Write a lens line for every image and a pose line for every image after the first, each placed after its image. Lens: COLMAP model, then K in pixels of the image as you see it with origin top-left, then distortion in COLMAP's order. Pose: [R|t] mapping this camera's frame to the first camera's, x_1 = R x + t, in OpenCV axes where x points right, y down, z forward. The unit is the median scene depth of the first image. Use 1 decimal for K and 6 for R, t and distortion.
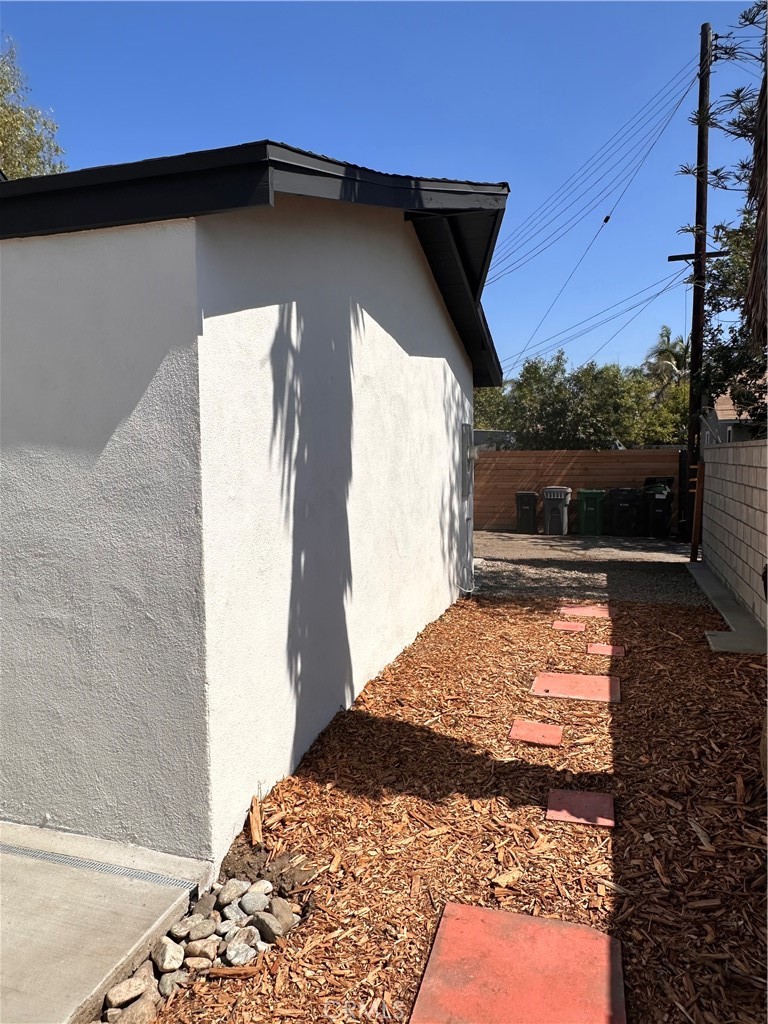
lens RADIAL K [[693.9, 0, 382.6], [0, 693.9, 506.6], [0, 0, 1]] dist [-0.002293, 0.003623]
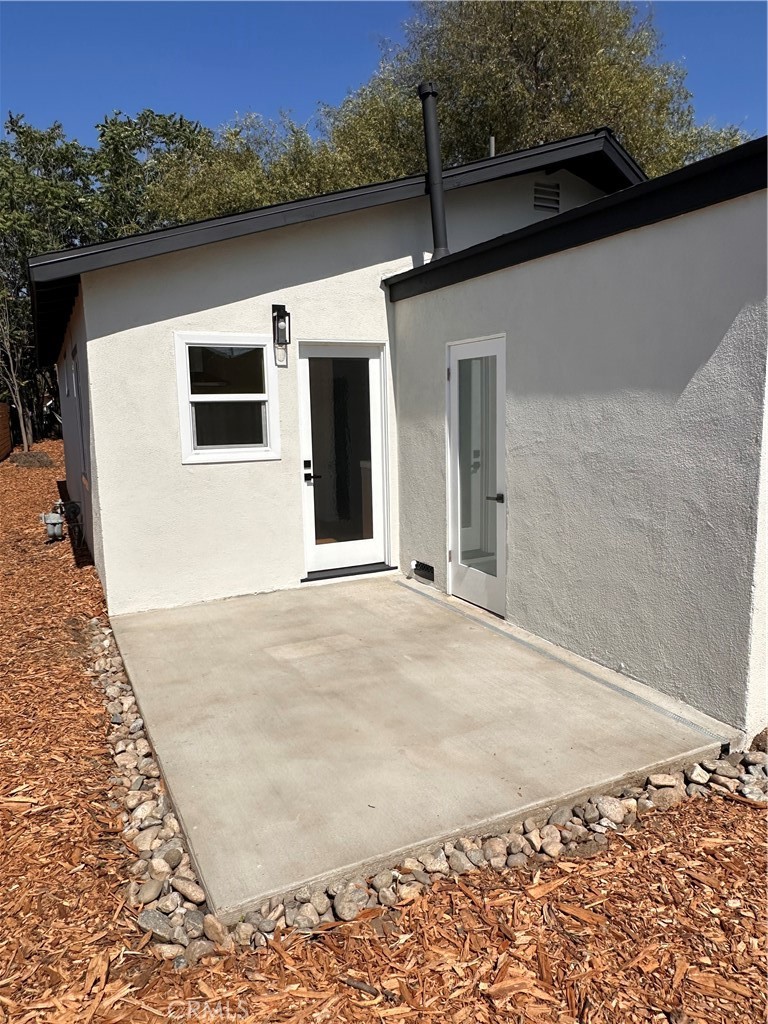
lens RADIAL K [[693.9, 0, 382.4], [0, 693.9, 512.0], [0, 0, 1]] dist [-0.002293, 0.003623]
pose [[0.679731, 0.105222, -0.725874, 0.167576], [-0.036543, 0.993286, 0.109765, 0.020793], [0.732550, -0.048085, 0.679013, -0.276261]]
